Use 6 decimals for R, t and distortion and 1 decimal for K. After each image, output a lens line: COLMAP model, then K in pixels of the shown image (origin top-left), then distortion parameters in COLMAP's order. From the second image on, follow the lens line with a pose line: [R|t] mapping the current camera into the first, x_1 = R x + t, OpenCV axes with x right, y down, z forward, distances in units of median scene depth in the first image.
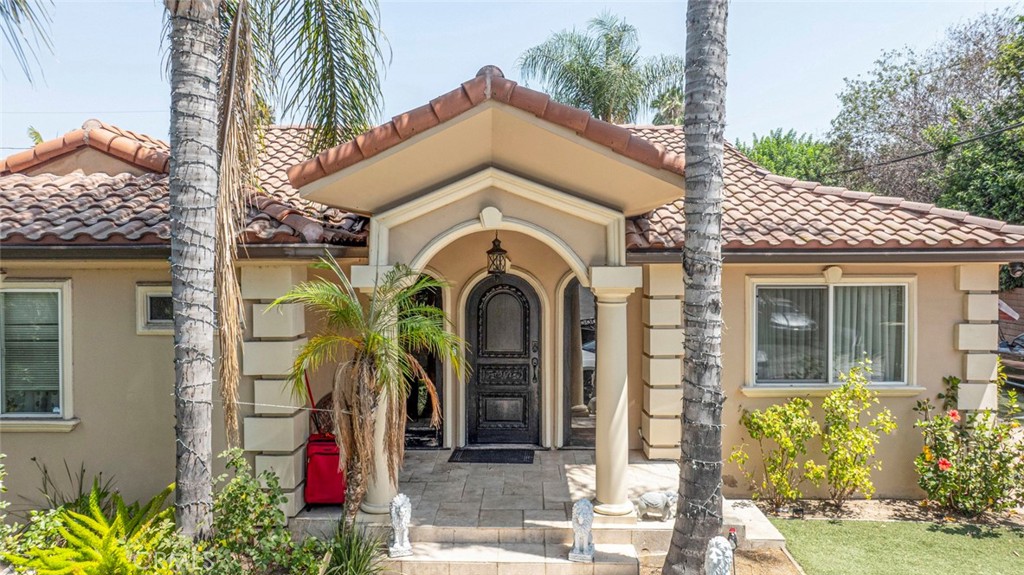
lens RADIAL K [[700.8, 0, 494.3], [0, 700.8, 266.9], [0, 0, 1]] dist [-0.014604, -0.001810]
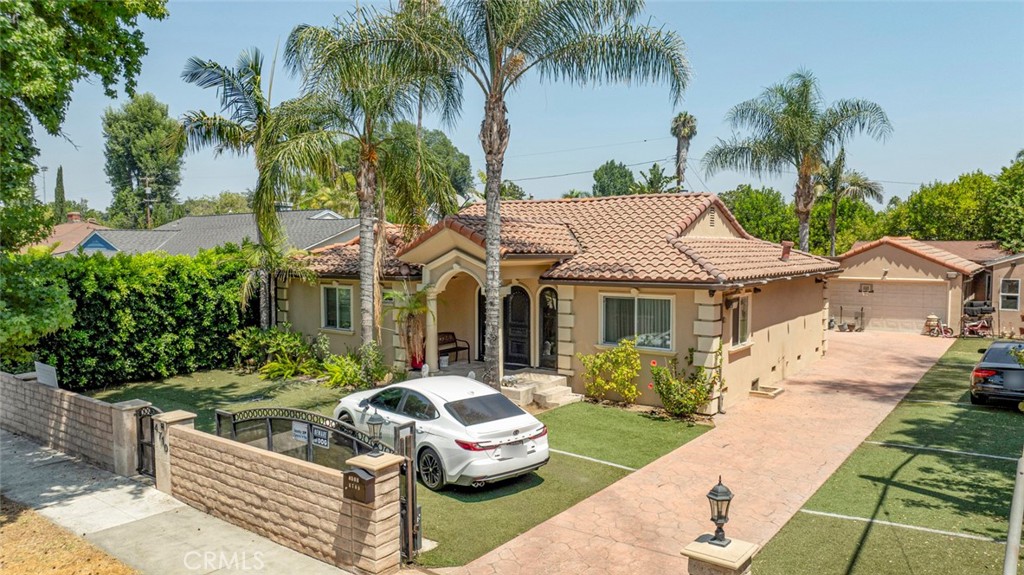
lens RADIAL K [[702.6, 0, 512.0], [0, 702.6, 287.5], [0, 0, 1]] dist [-0.014234, -0.000895]
pose [[0.809433, 0.034389, -0.586204, 1.766815], [-0.005239, 0.998667, 0.051351, -0.133679], [0.587188, -0.038494, 0.808534, -1.074895]]
